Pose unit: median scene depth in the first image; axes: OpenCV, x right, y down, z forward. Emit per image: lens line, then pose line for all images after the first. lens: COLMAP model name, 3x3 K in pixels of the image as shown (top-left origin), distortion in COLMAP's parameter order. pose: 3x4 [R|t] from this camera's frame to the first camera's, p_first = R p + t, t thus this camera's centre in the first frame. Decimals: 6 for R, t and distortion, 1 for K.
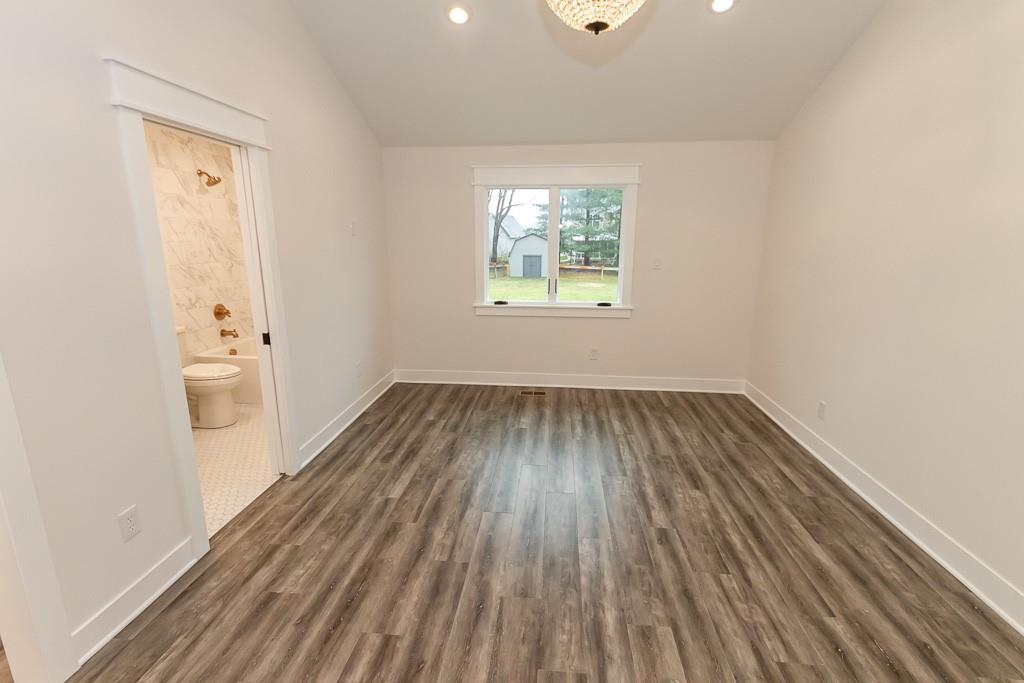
lens RADIAL K [[459.2, 0, 512.0], [0, 459.2, 341.5], [0, 0, 1]] dist [0.003228, 0.000033]
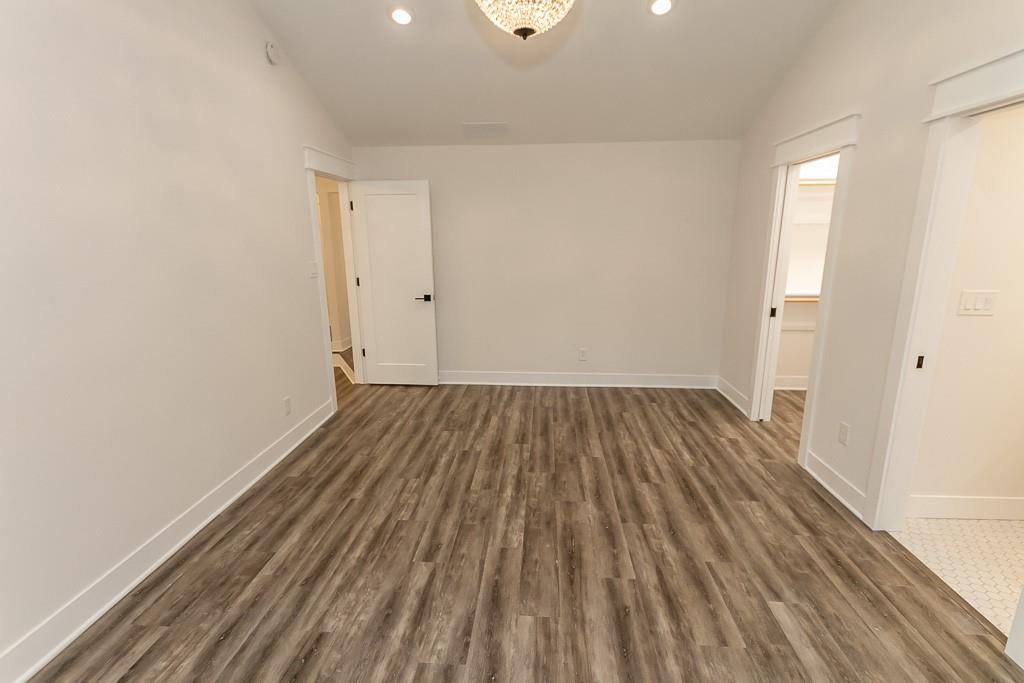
lens RADIAL K [[476.5, 0, 514.1], [0, 476.5, 343.2], [0, 0, 1]] dist [0.017389, -0.008942]
pose [[-0.999412, 0.010980, -0.032497, 0.206800], [-0.004222, 0.900802, 0.434209, -0.430627], [0.034041, 0.434091, -0.900226, 1.877022]]
